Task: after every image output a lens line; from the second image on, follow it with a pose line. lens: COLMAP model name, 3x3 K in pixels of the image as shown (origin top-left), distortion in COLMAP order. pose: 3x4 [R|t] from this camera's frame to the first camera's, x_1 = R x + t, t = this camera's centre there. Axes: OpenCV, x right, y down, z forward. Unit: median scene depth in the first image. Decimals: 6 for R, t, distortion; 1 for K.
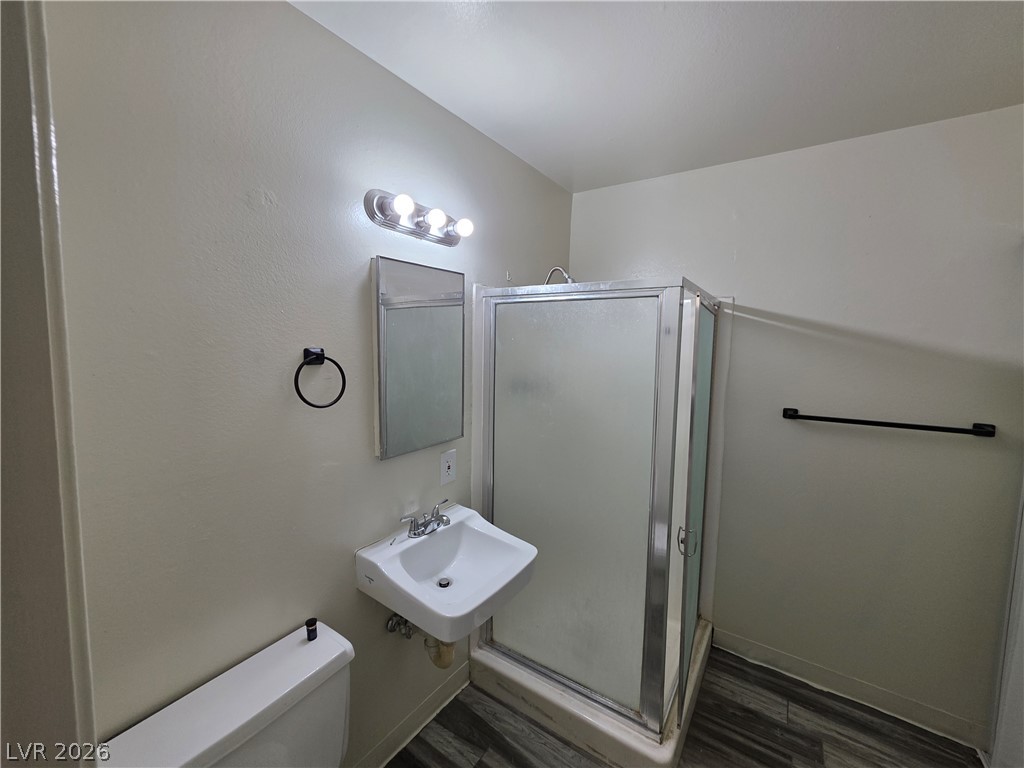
lens RADIAL K [[408.6, 0, 512.0], [0, 408.6, 384.0], [0, 0, 1]] dist [0.001651, 0.000204]
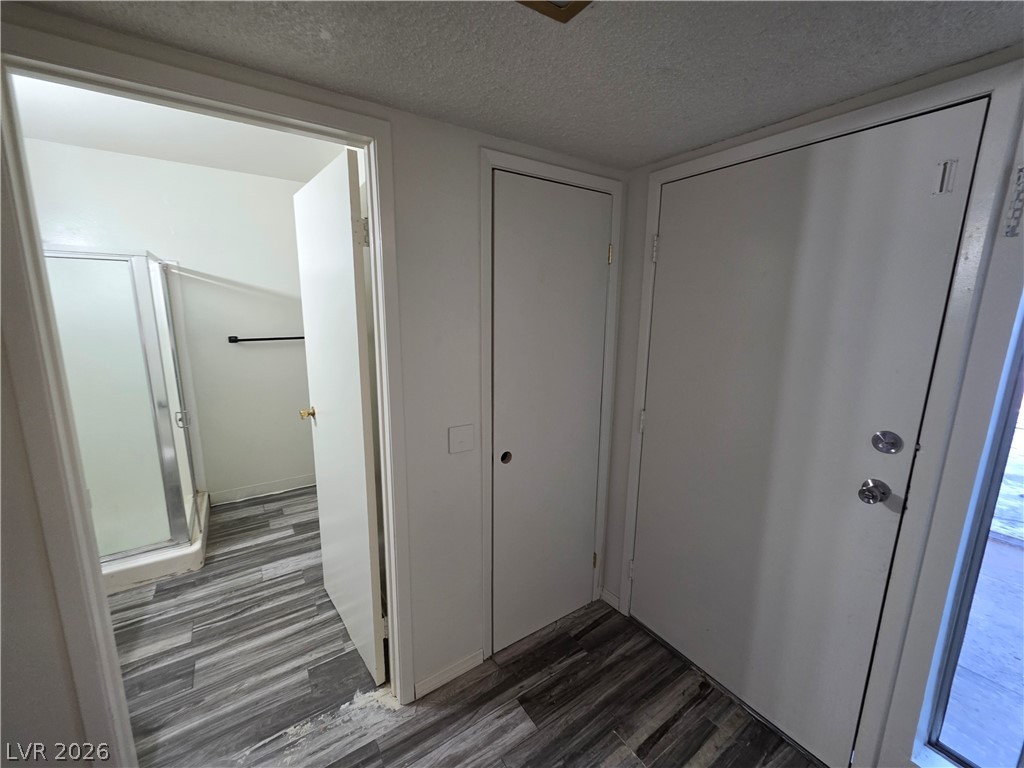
lens RADIAL K [[414.7, 0, 519.4], [0, 414.7, 378.8], [0, 0, 1]] dist [0.001844, 0.000218]
pose [[0.359767, -0.173126, 0.916840, -0.455420], [0.087172, 0.984574, 0.151711, 0.078390], [-0.928961, 0.025342, 0.369309, -0.671087]]
